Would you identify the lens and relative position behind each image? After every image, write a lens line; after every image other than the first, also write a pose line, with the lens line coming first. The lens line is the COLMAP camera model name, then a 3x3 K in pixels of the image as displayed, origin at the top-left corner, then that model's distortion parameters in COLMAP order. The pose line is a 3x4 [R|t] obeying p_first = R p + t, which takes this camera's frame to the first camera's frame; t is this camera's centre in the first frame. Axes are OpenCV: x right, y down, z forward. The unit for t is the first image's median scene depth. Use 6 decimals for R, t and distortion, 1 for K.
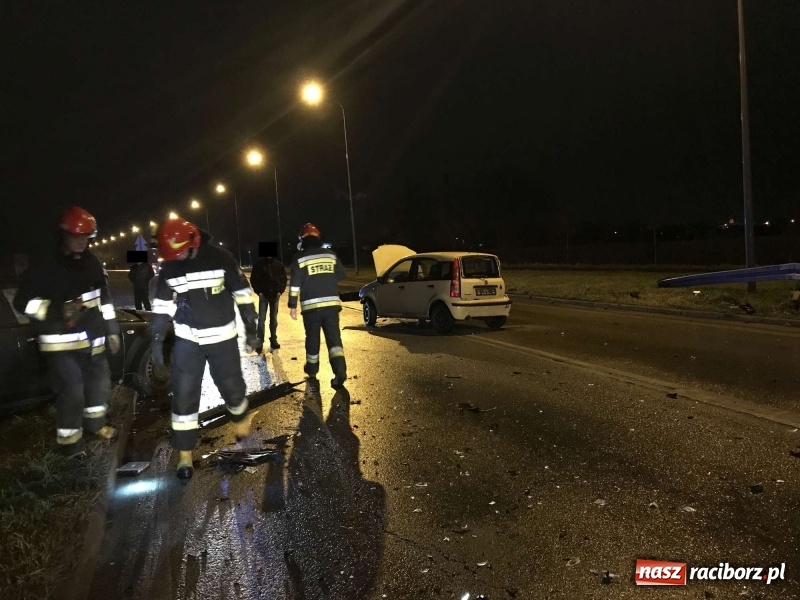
lens RADIAL K [[641.2, 0, 400.0], [0, 641.2, 300.0], [0, 0, 1]] dist [0.029835, -0.003905]
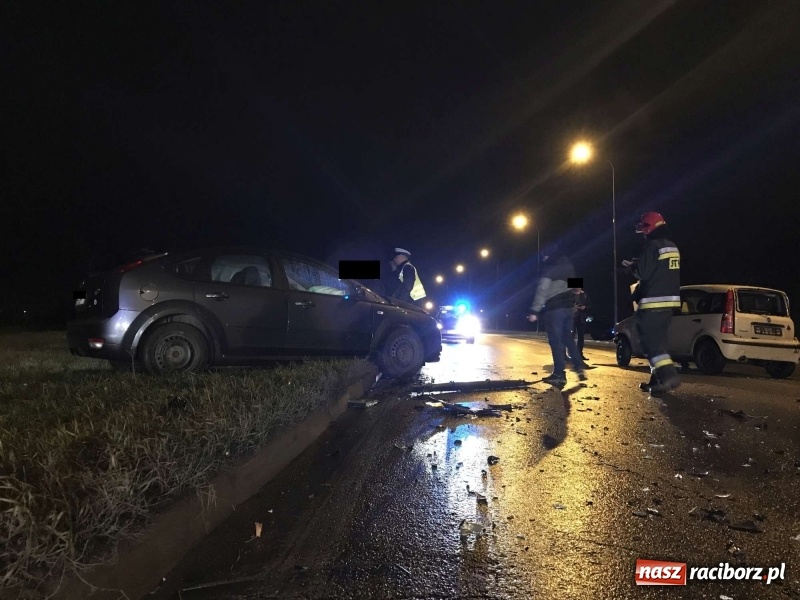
lens RADIAL K [[641.2, 0, 400.0], [0, 641.2, 300.0], [0, 0, 1]] dist [0.029835, -0.003905]
pose [[0.920134, 0.054064, -0.387854, 0.014024], [-0.096477, 0.991193, -0.090713, 0.069272], [0.379533, 0.120887, 0.917246, 0.014742]]
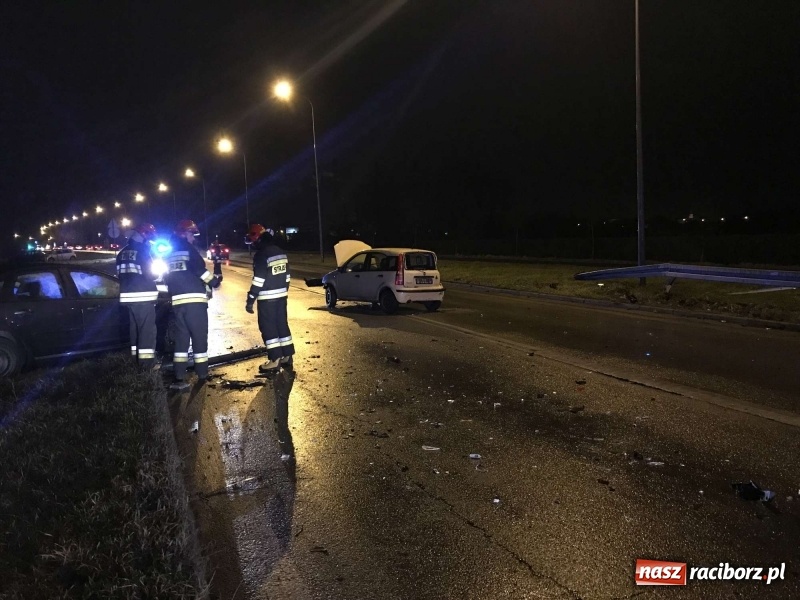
lens RADIAL K [[641.2, 0, 400.0], [0, 641.2, 300.0], [0, 0, 1]] dist [0.029835, -0.003905]
pose [[0.998435, 0.019147, 0.052544, 0.021170], [-0.020230, 0.999592, 0.020163, -0.000171], [-0.052137, -0.021194, 0.998415, -0.235357]]
